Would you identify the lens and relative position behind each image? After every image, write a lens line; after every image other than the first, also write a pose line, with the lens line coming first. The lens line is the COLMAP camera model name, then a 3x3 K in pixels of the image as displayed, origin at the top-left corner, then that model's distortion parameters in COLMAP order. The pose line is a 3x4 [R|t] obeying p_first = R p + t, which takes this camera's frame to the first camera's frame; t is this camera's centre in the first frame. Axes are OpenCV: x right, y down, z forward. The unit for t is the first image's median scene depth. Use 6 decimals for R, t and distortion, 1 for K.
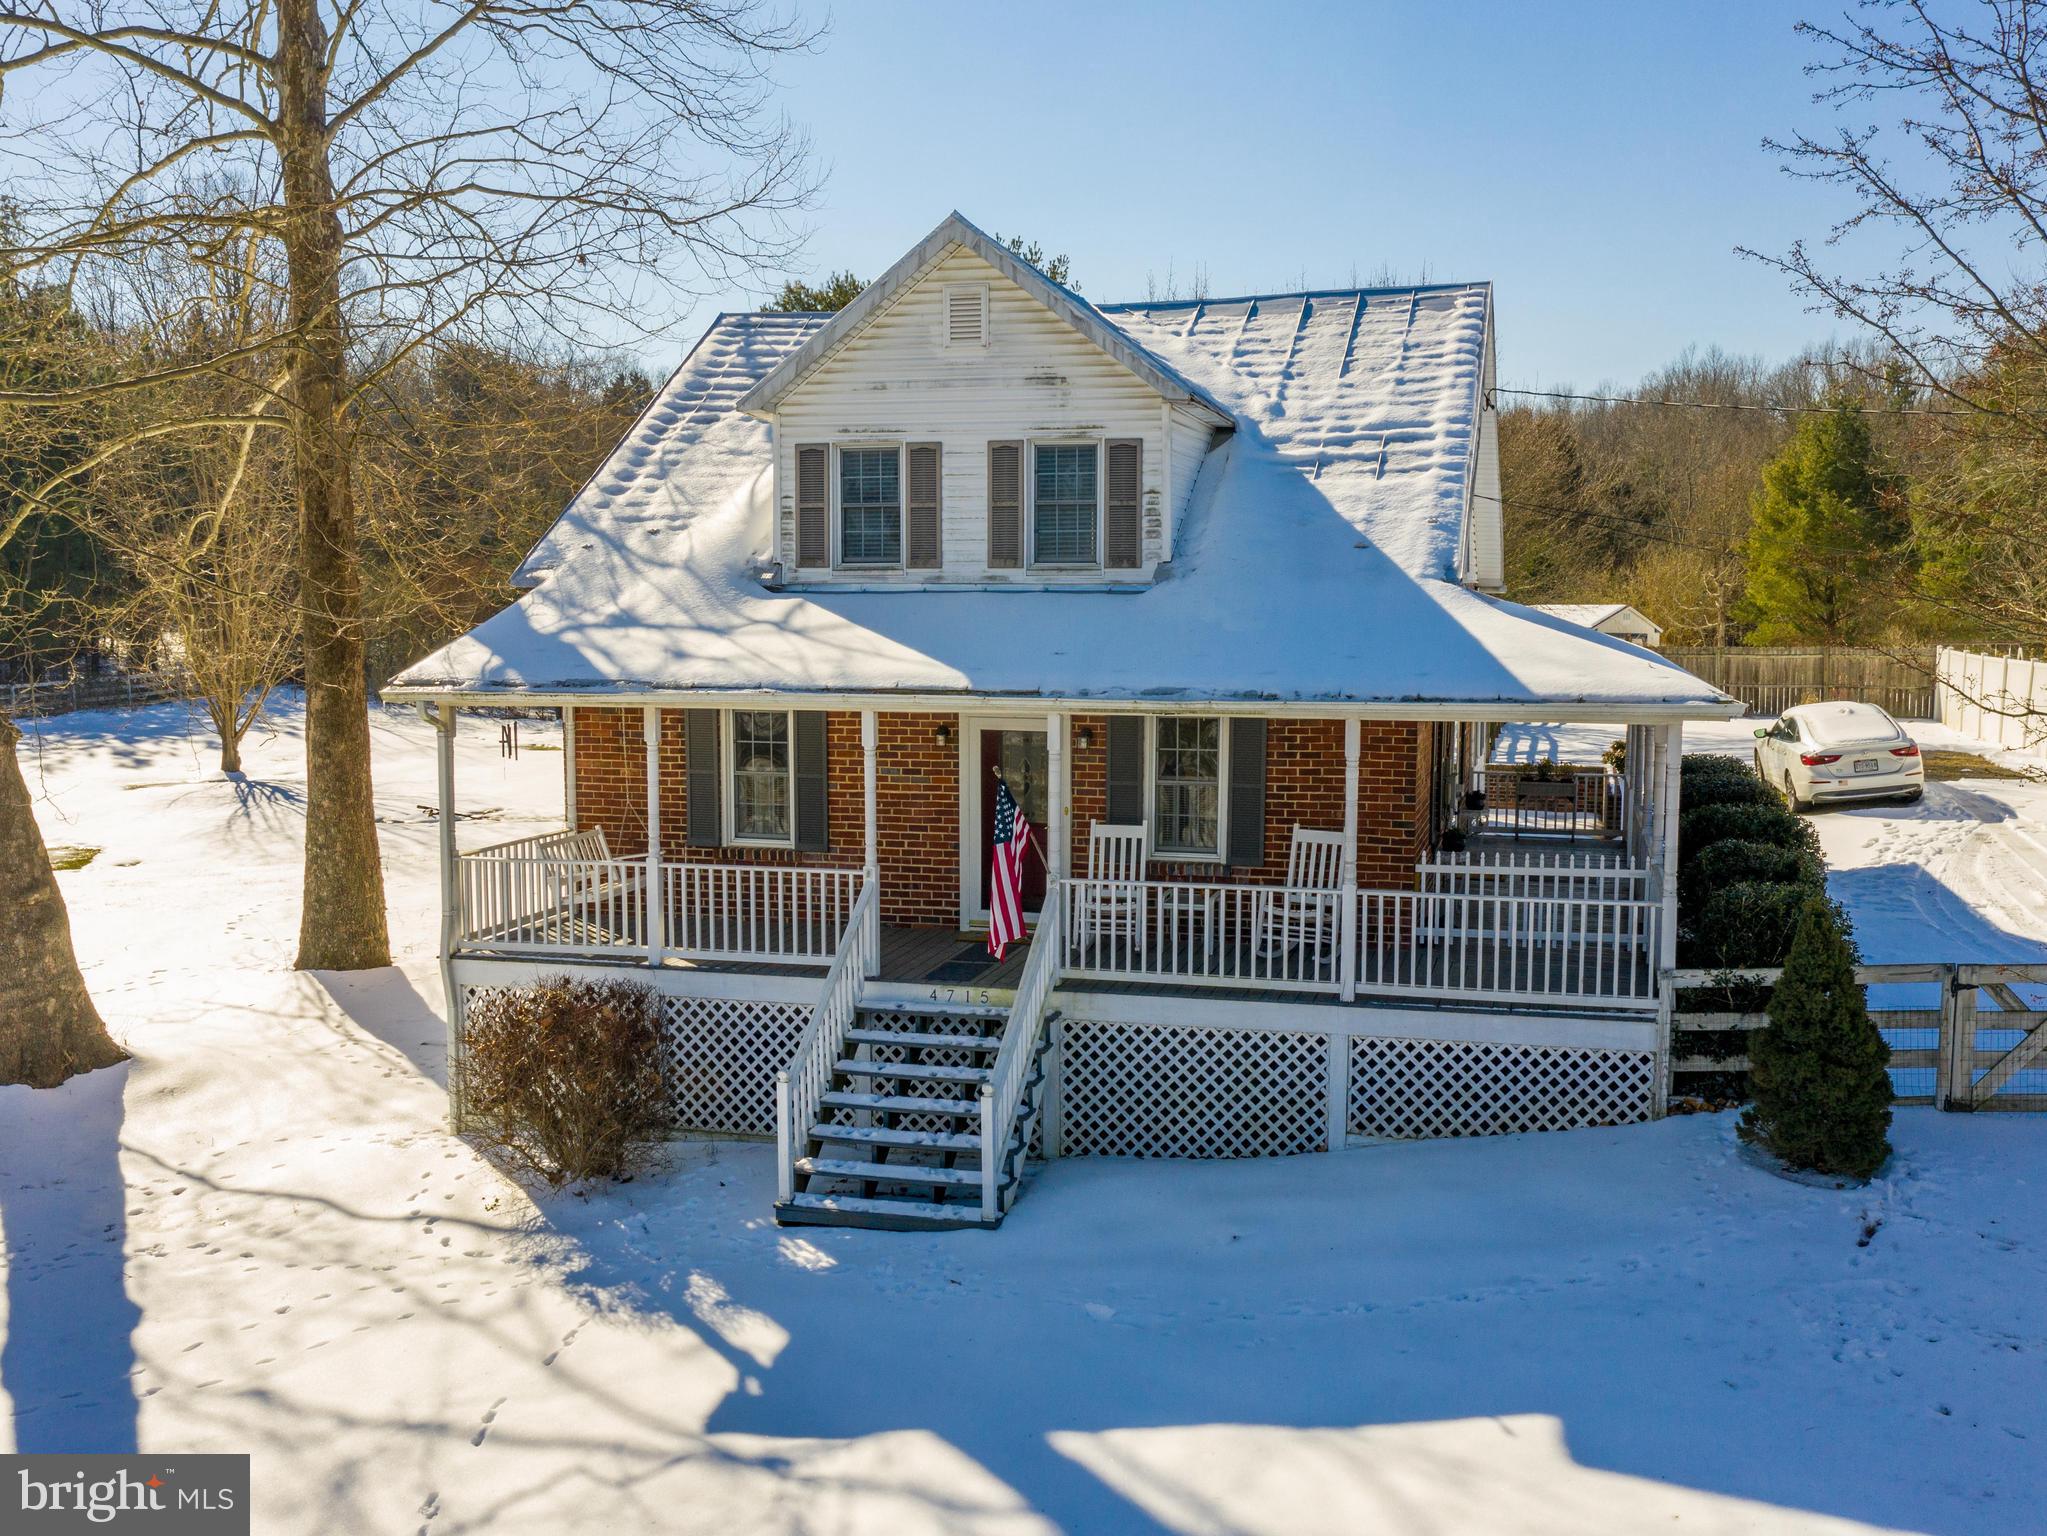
lens RADIAL K [[1874.2, 0, 1121.5], [0, 1874.2, 824.1], [0, 0, 1]] dist [-0.020973, 0.016092]
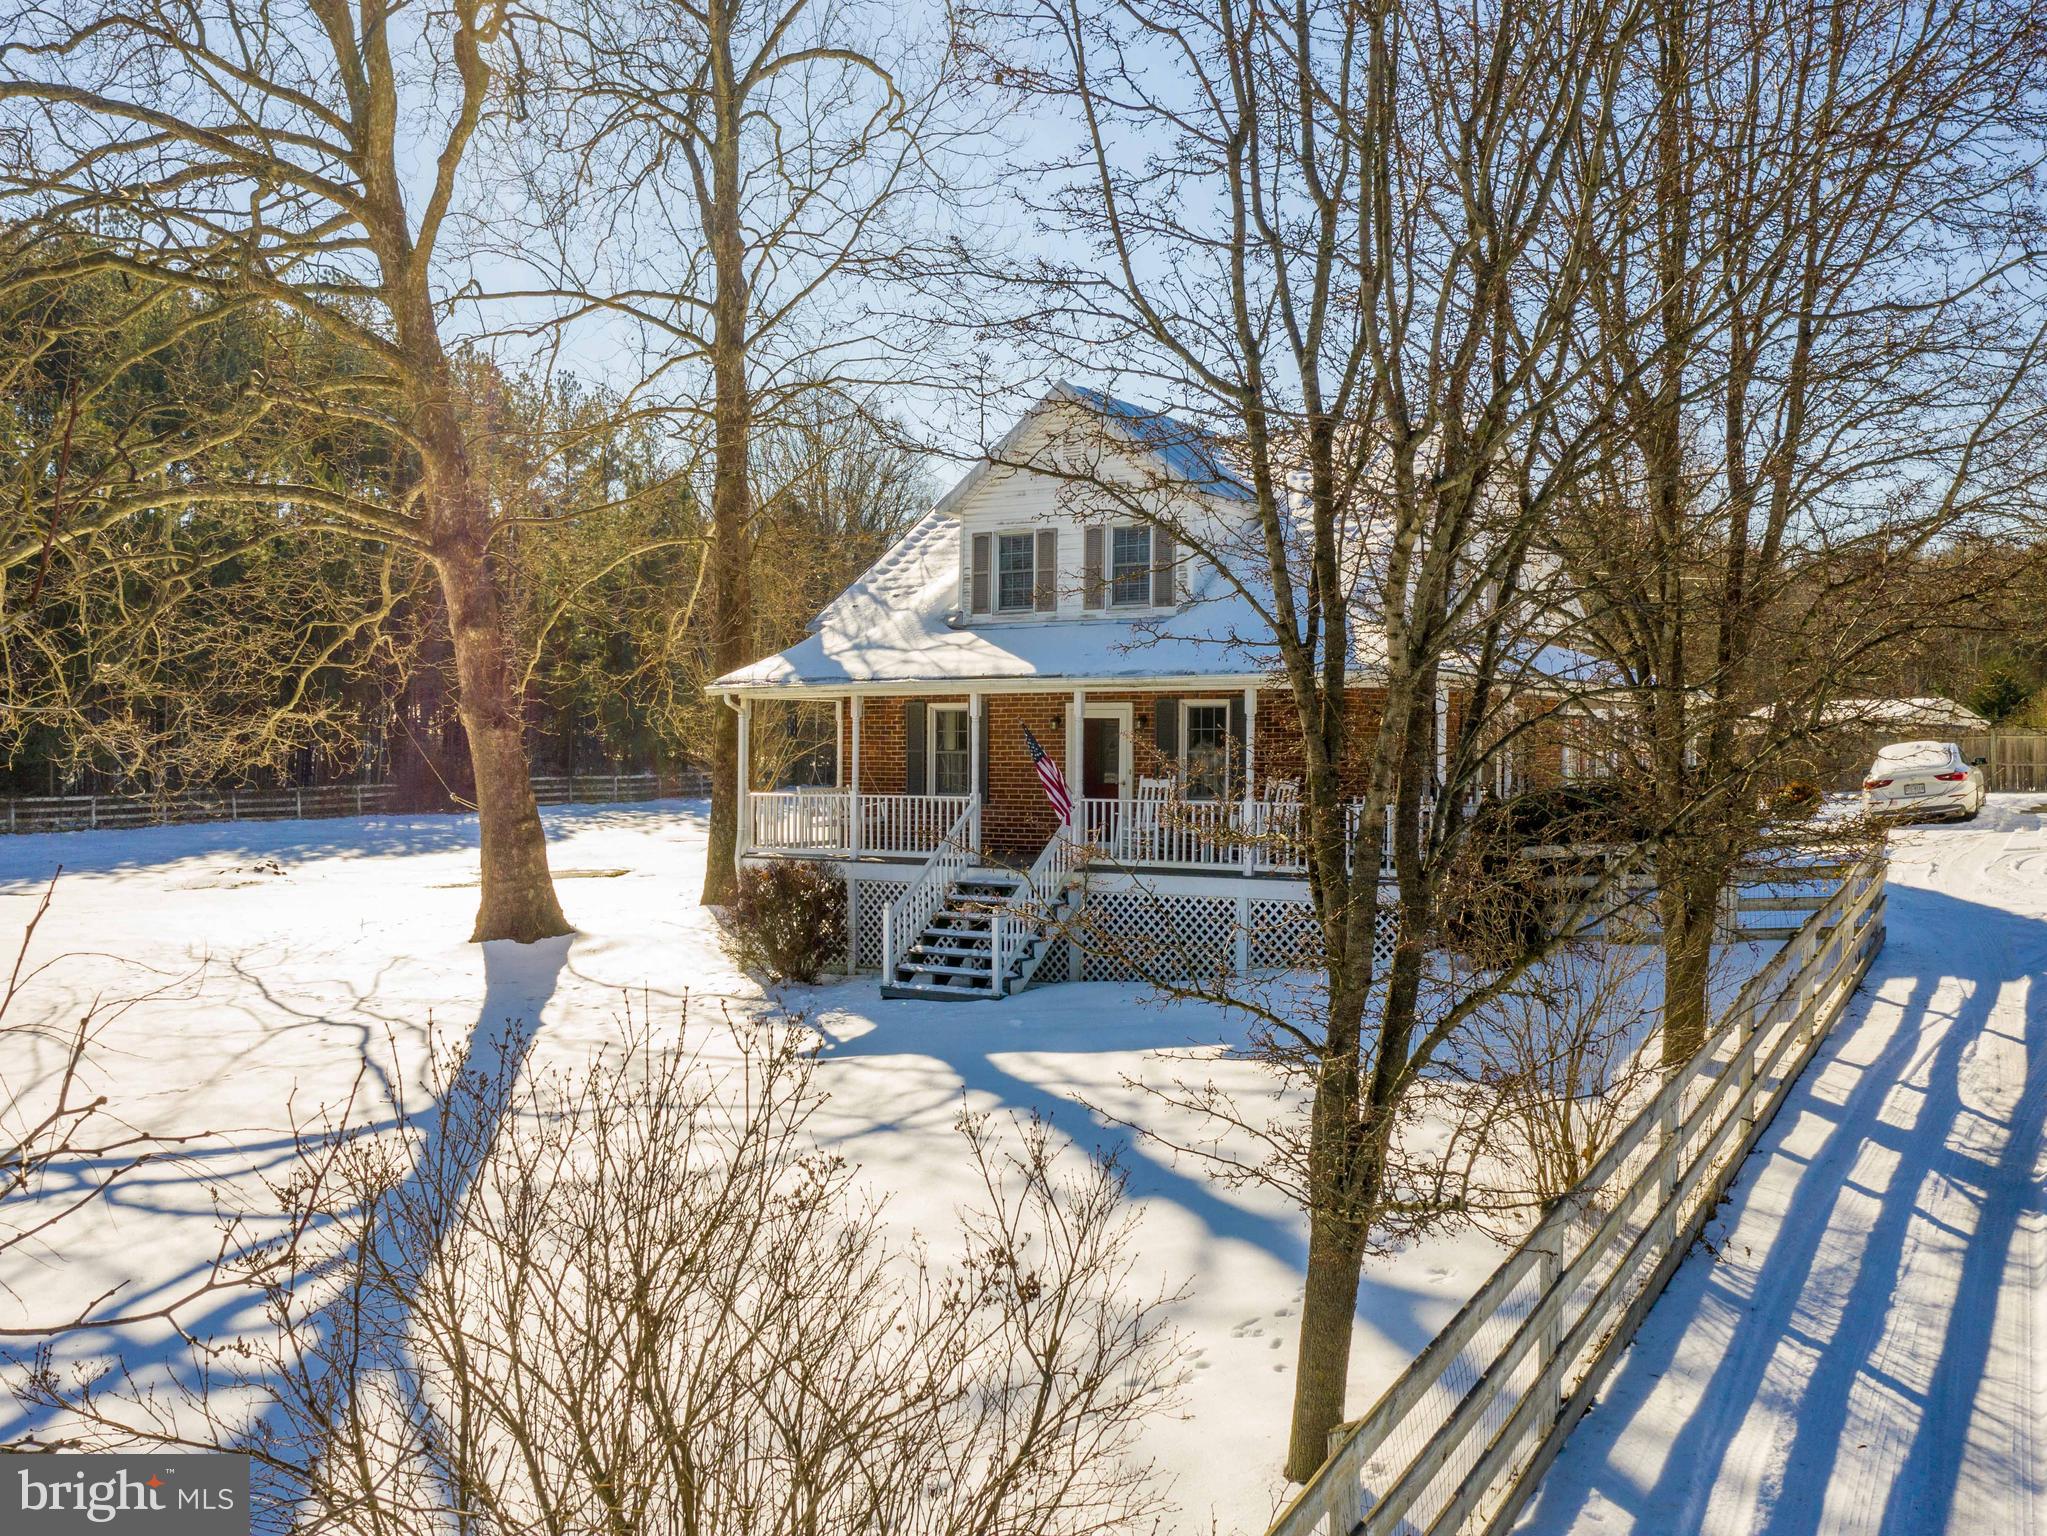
lens RADIAL K [[1874.2, 0, 1121.5], [0, 1874.2, 824.1], [0, 0, 1]] dist [-0.020973, 0.016092]
pose [[0.954523, 0.011679, -0.297908, 0.430561], [-0.035904, 0.996463, -0.075973, 0.155988], [0.295967, 0.083214, 0.951566, -0.427483]]
